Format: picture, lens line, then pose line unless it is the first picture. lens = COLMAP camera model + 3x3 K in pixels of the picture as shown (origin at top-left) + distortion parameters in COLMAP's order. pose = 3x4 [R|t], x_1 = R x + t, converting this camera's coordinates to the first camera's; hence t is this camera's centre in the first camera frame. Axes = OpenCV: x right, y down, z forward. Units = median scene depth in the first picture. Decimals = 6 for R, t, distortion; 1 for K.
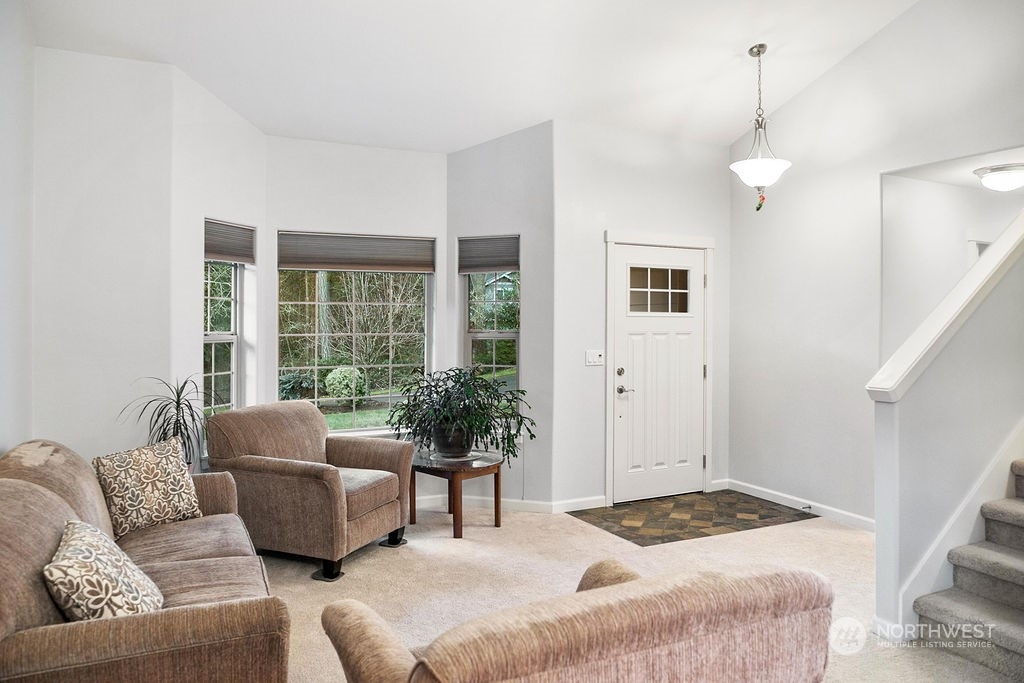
lens RADIAL K [[700.4, 0, 511.7], [0, 700.4, 332.8], [0, 0, 1]] dist [-0.001849, 0.008170]
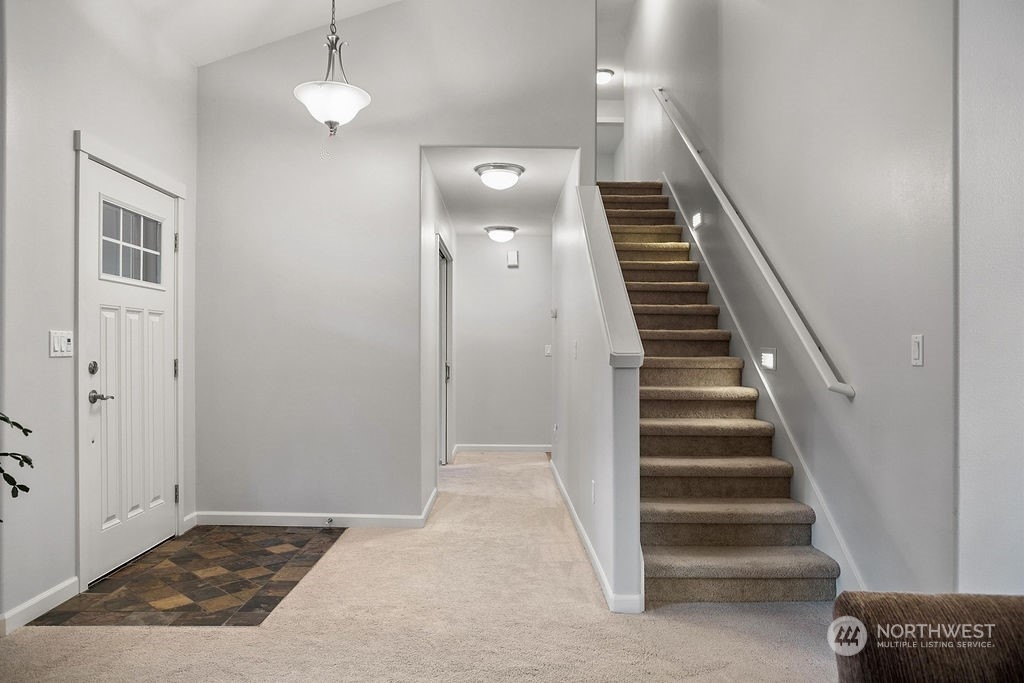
lens RADIAL K [[709.8, 0, 512.9], [0, 709.8, 350.1], [0, 0, 1]] dist [0.004459, 0.003700]
pose [[0.477428, -0.001356, 0.878670, -0.220211], [0.006213, 0.999979, -0.001833, 0.044040], [-0.878649, 0.006334, 0.477426, 0.382391]]
